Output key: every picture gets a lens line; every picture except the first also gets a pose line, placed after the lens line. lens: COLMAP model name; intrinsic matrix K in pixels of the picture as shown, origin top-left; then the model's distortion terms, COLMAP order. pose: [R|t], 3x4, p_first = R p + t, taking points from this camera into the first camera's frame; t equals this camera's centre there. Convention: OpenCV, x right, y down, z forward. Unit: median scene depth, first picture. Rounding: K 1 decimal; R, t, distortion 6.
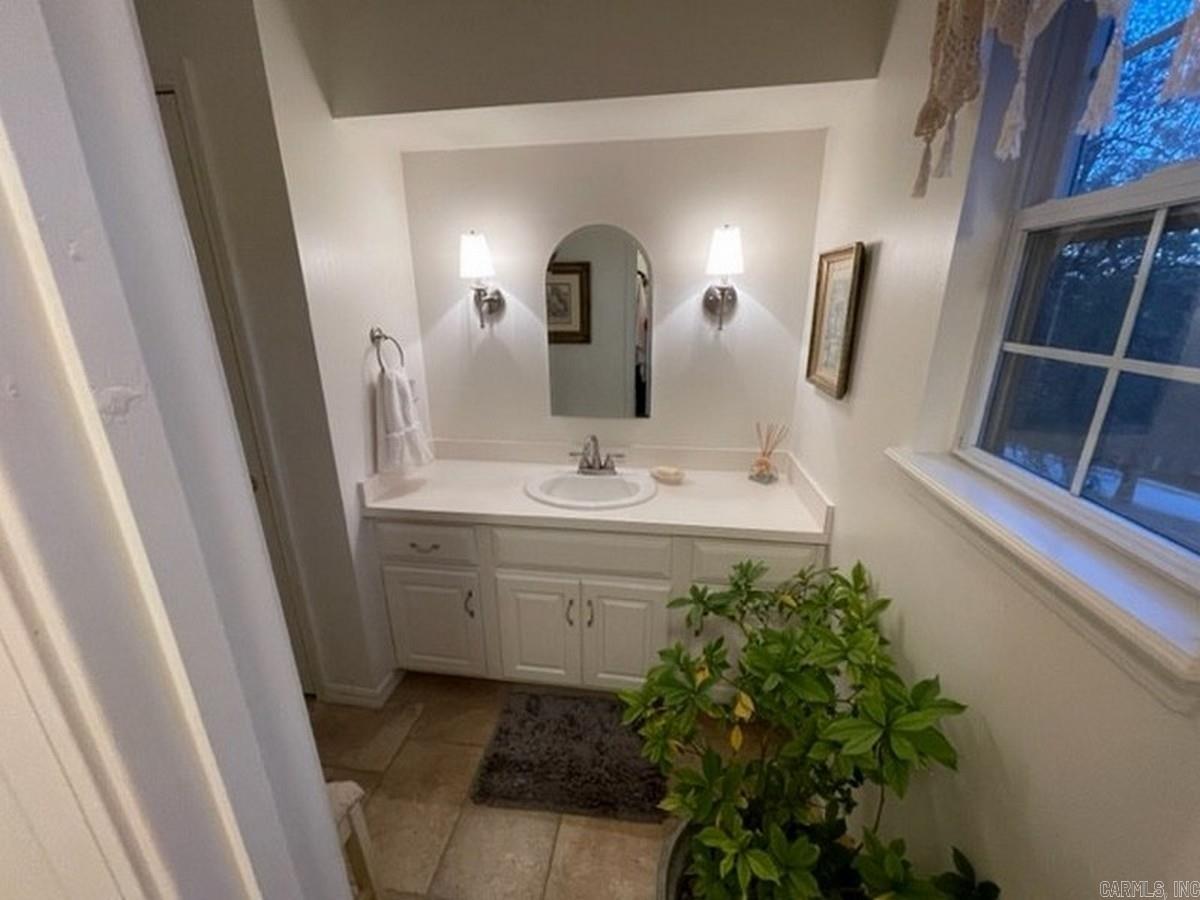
lens RADIAL K [[479.7, 0, 600.0], [0, 479.7, 450.0], [0, 0, 1]] dist [-0.000502, -0.000112]
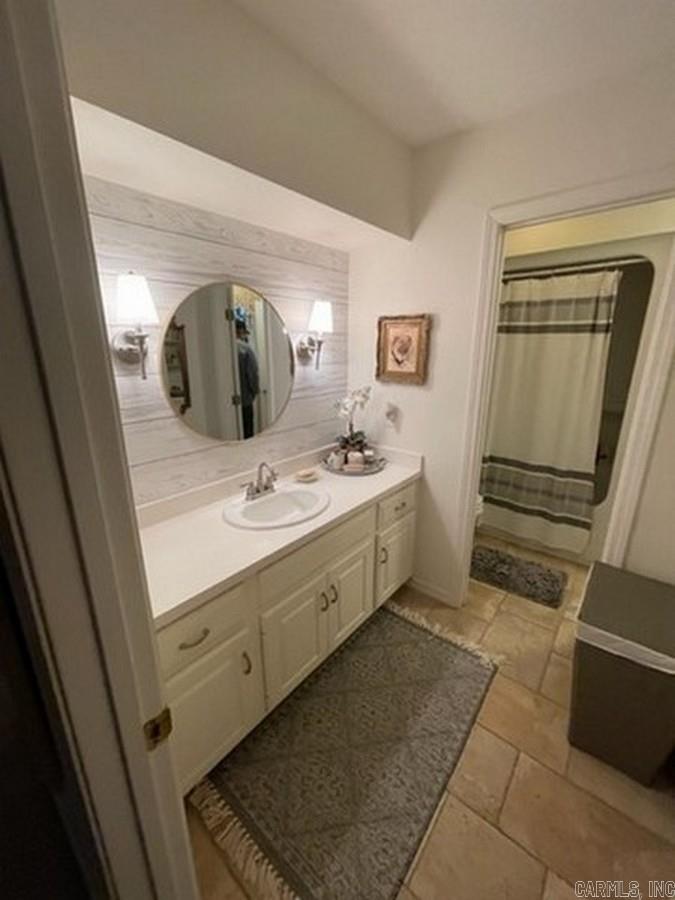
lens RADIAL K [[359.8, 0, 337.5], [0, 359.8, 450.0], [0, 0, 1]] dist [-0.000502, -0.000112]
pose [[0.518947, -0.229366, 0.823460, -0.618018], [0.244329, 0.962940, 0.114240, -0.113647], [-0.819144, 0.141911, 0.555755, 0.342583]]
